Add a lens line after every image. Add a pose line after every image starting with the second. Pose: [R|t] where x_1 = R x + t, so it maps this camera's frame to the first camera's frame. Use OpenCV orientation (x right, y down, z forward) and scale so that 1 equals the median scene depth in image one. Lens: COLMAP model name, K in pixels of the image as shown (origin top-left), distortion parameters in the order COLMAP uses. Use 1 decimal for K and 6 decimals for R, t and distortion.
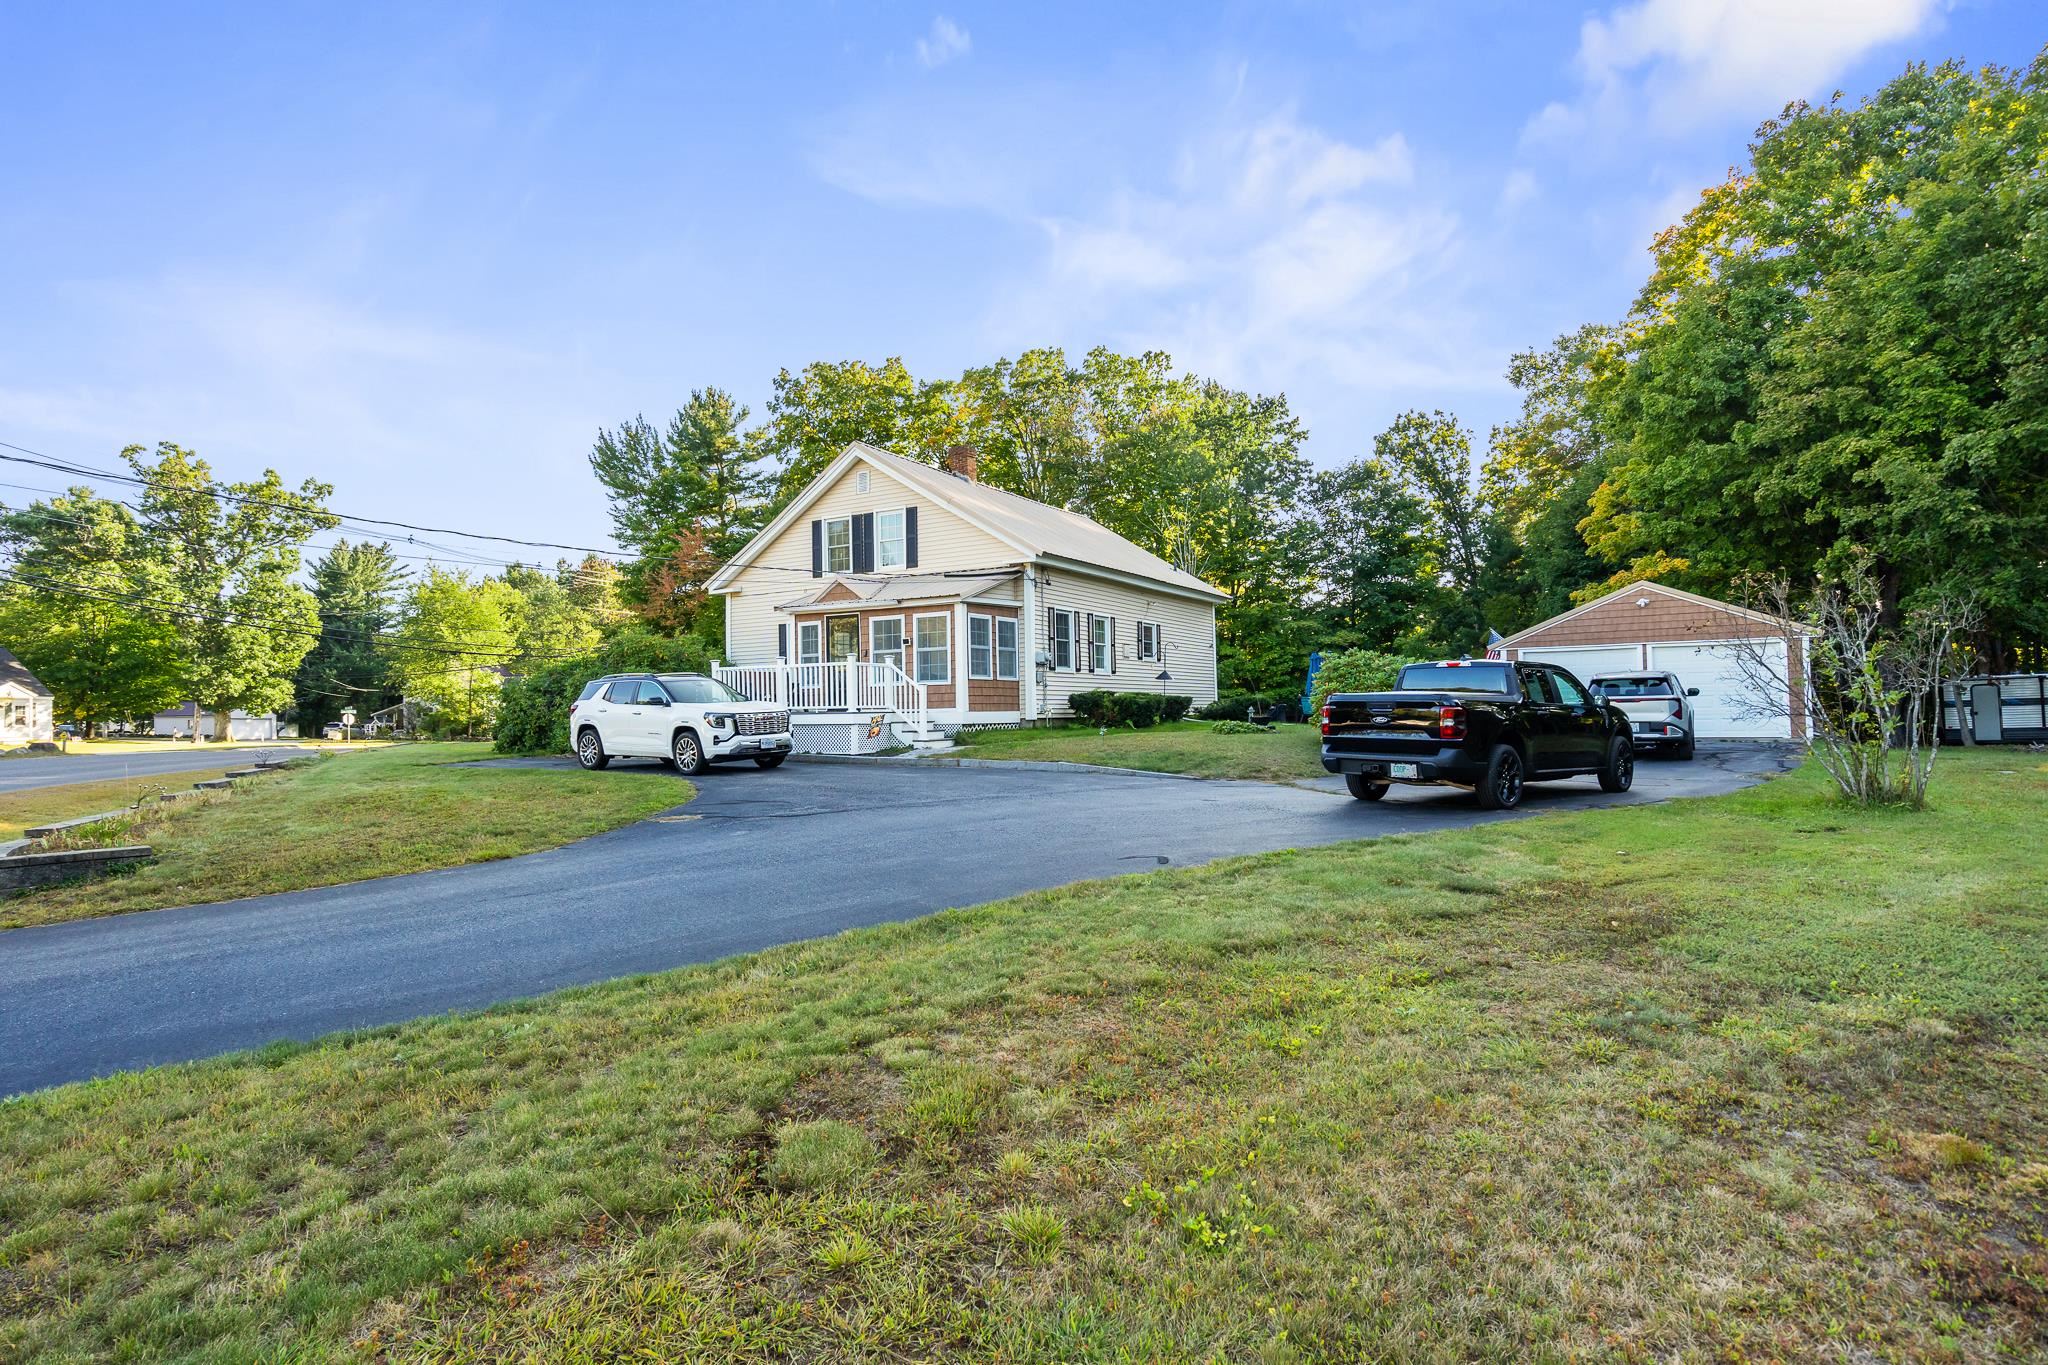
lens RADIAL K [[1052.6, 0, 1014.7], [0, 1052.6, 649.9], [0, 0, 1]] dist [0.000863, 0.001505]
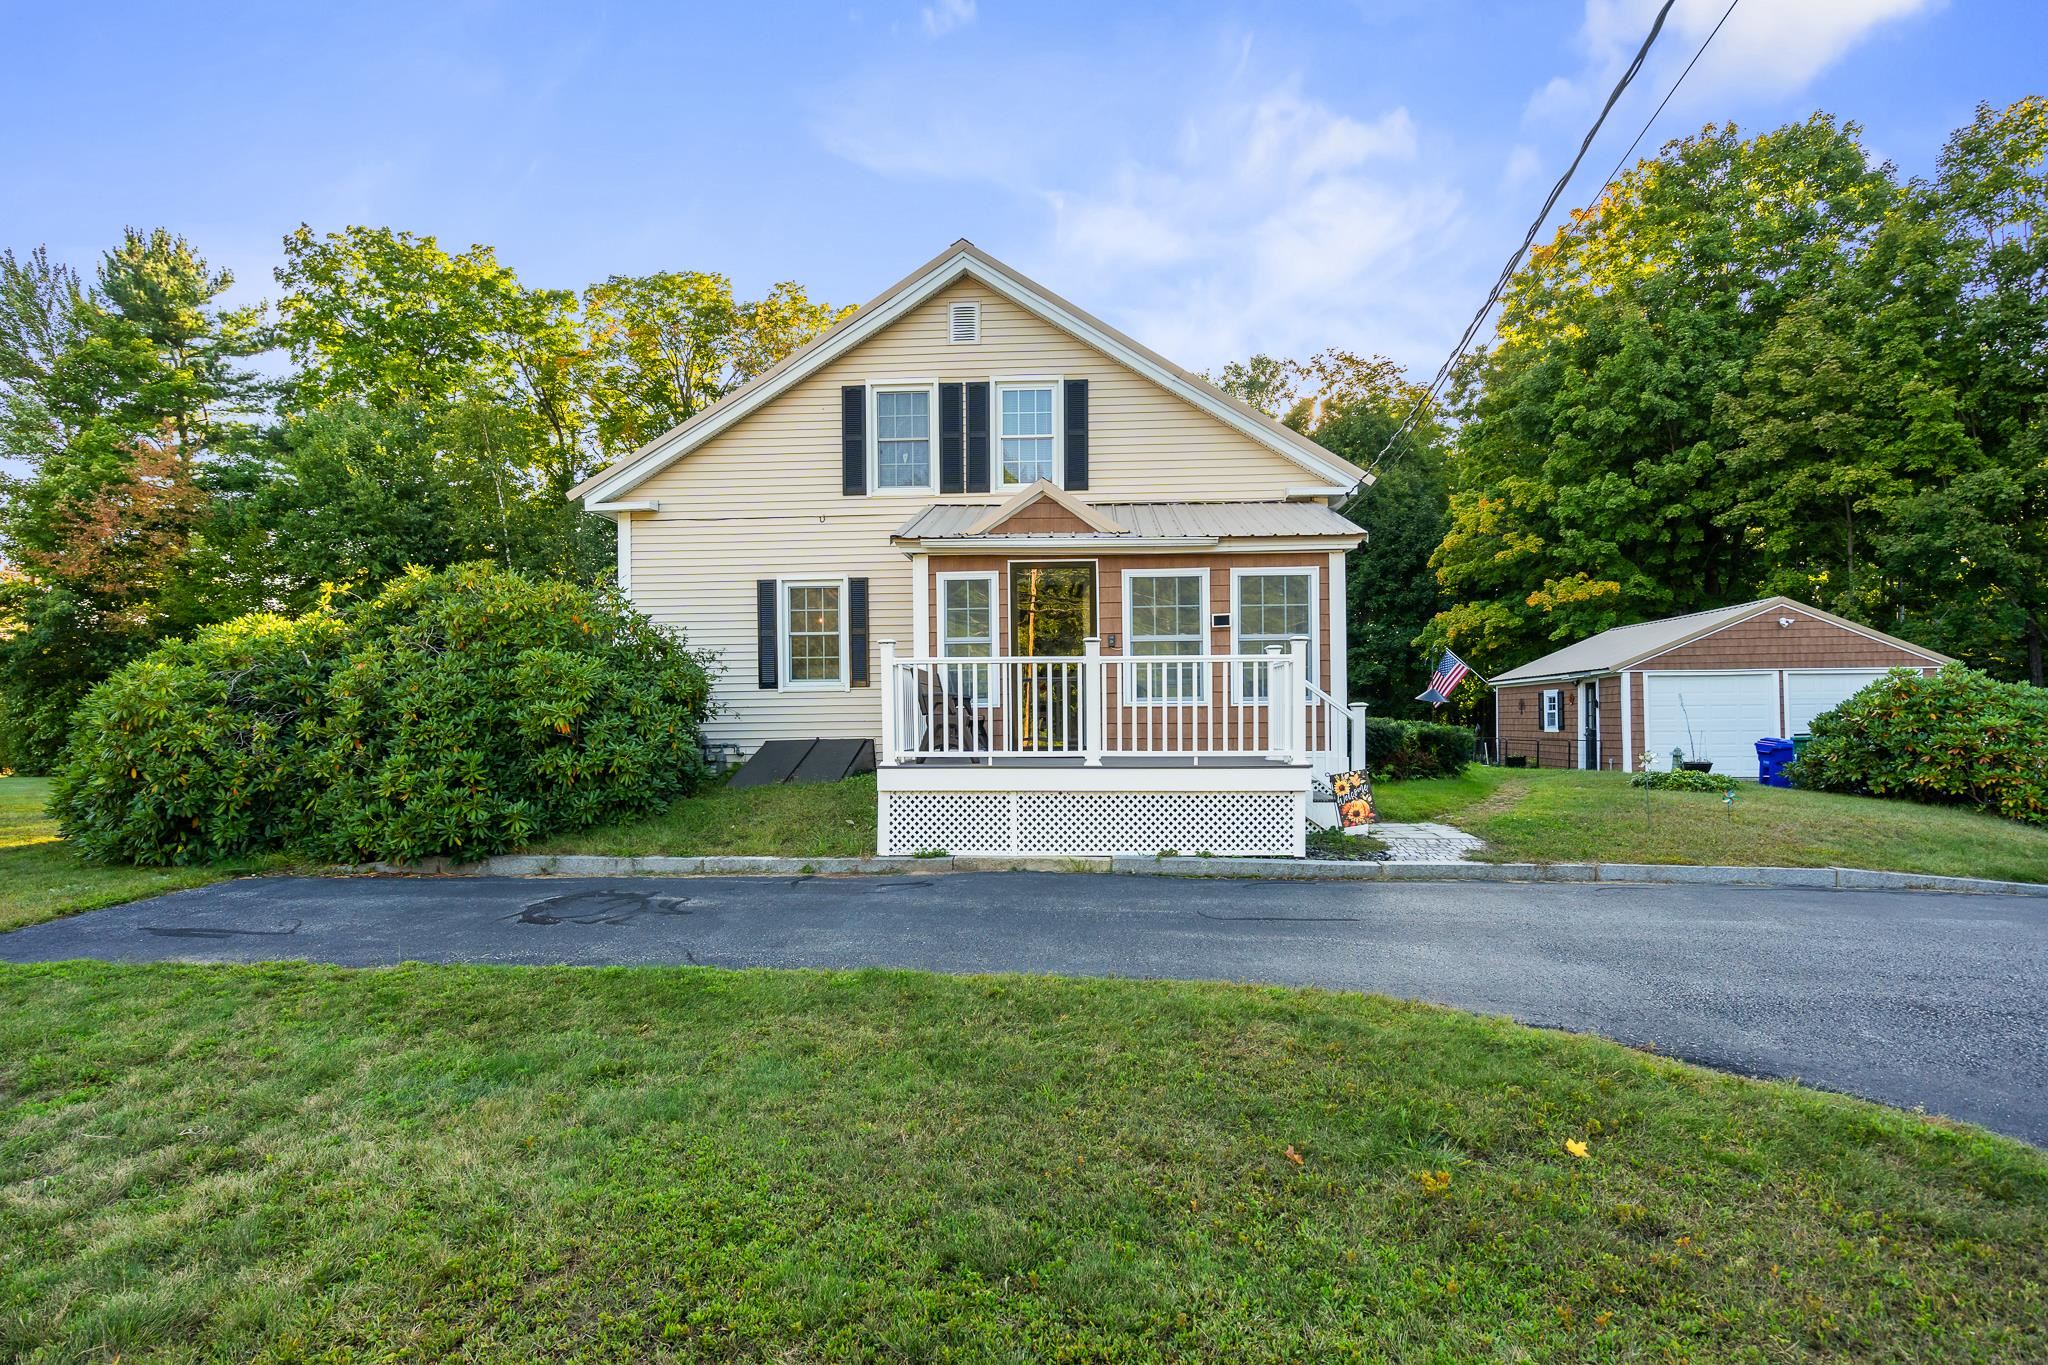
lens RADIAL K [[1071.5, 0, 1014.4], [0, 1071.5, 693.2], [0, 0, 1]] dist [0.008637, 0.000237]
pose [[0.887322, 0.021177, 0.460664, -0.145401], [-0.032550, 0.999330, 0.016756, 0.007474], [-0.460000, -0.029862, 0.887417, 0.194989]]
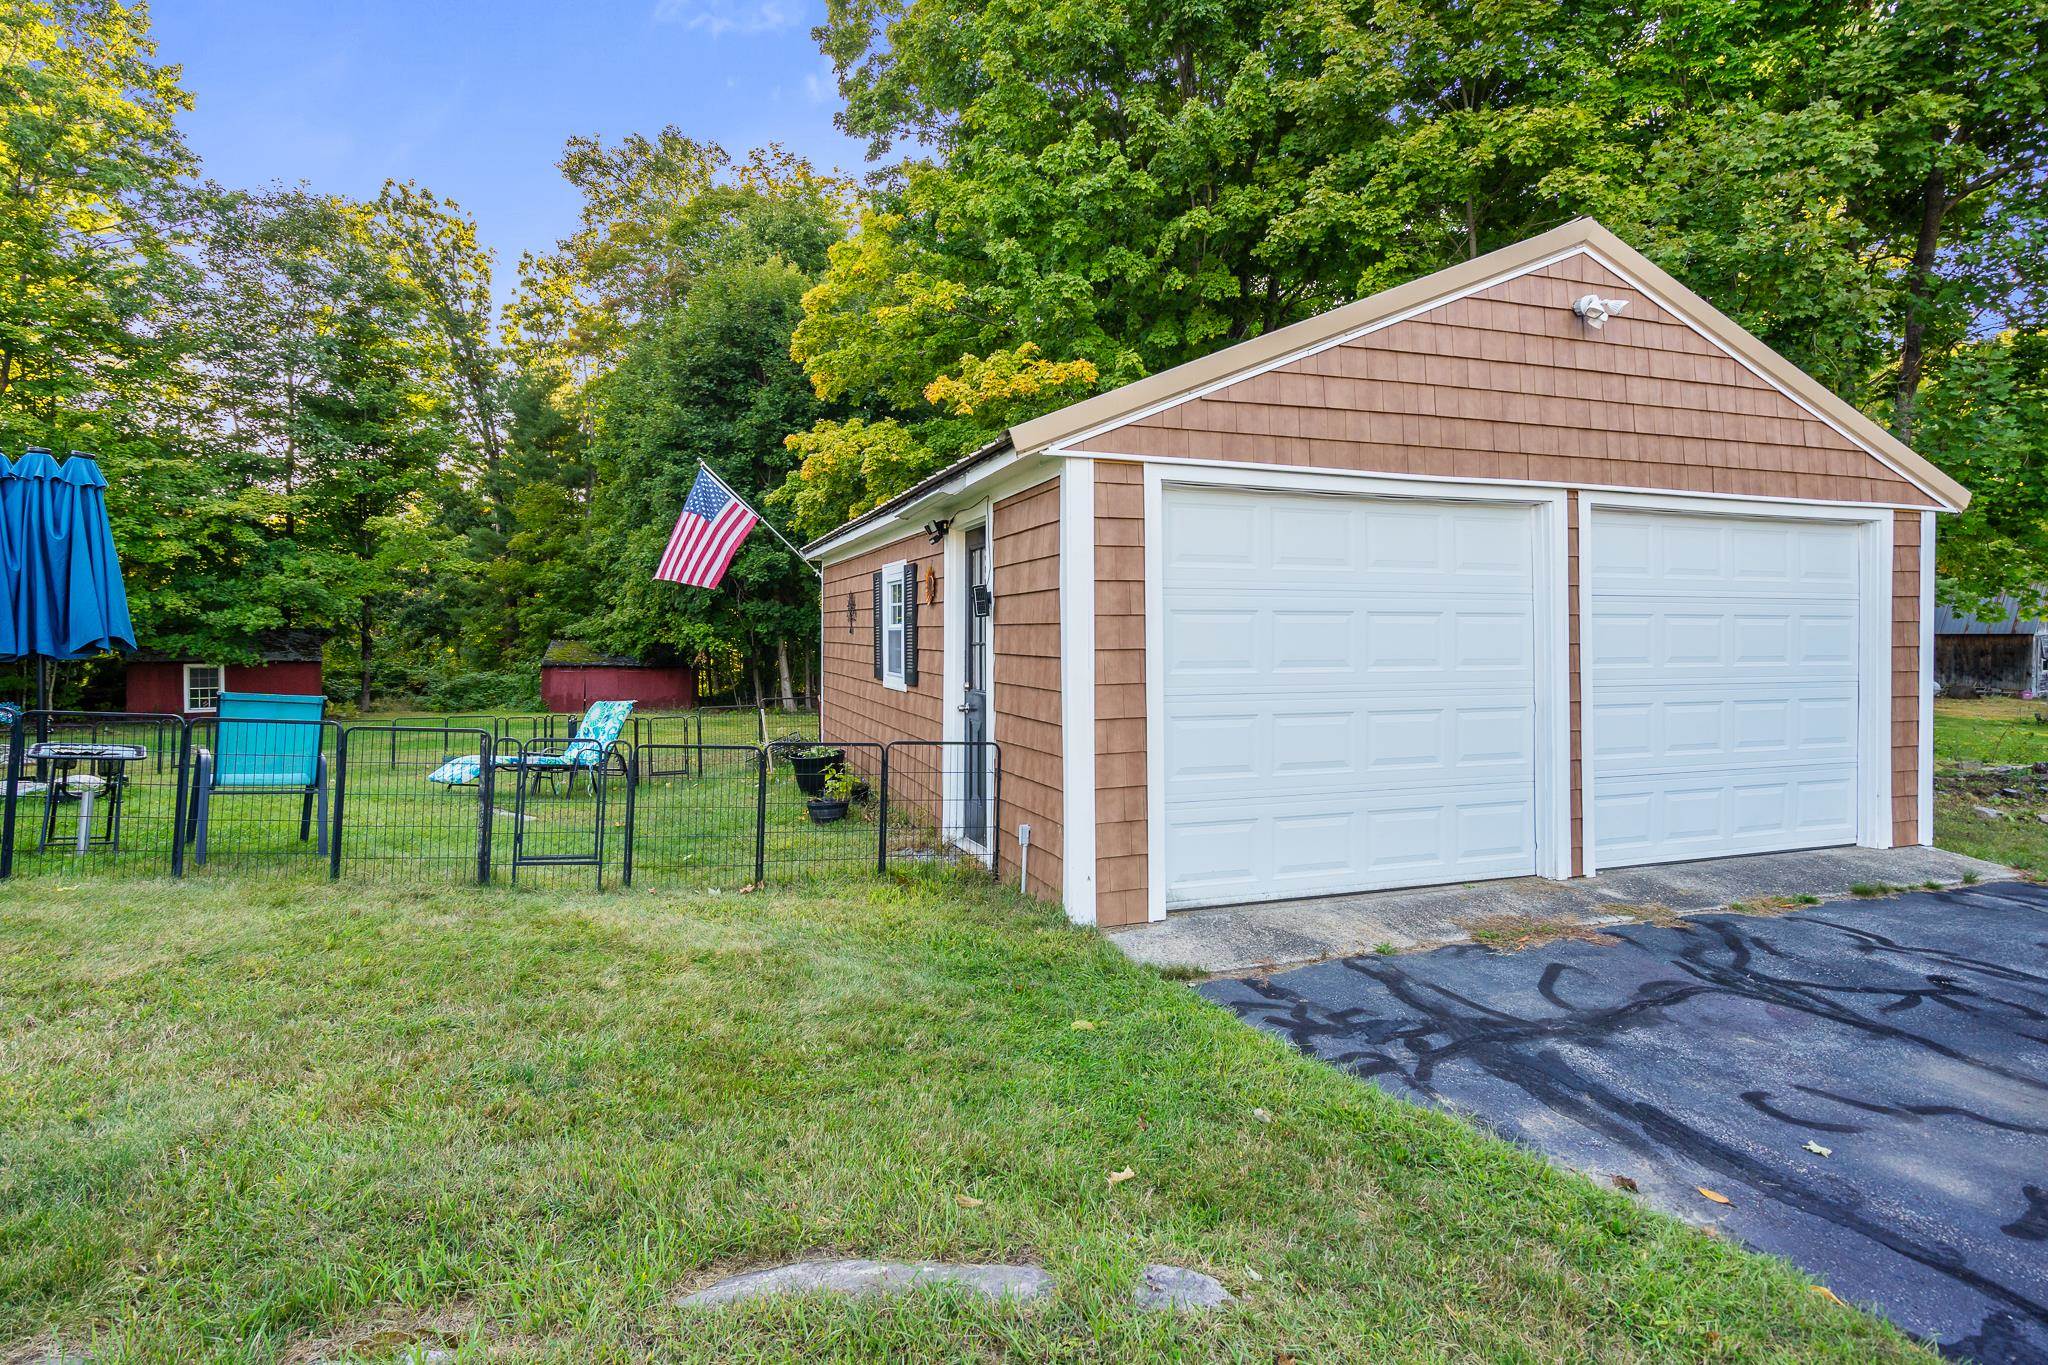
lens RADIAL K [[1052.6, 0, 1014.7], [0, 1052.6, 649.9], [0, 0, 1]] dist [0.000863, 0.001505]
pose [[0.616563, 0.005718, 0.787285, 0.128661], [-0.059663, 0.997437, 0.039482, 0.011292], [-0.785042, -0.071315, 0.615324, 0.369377]]
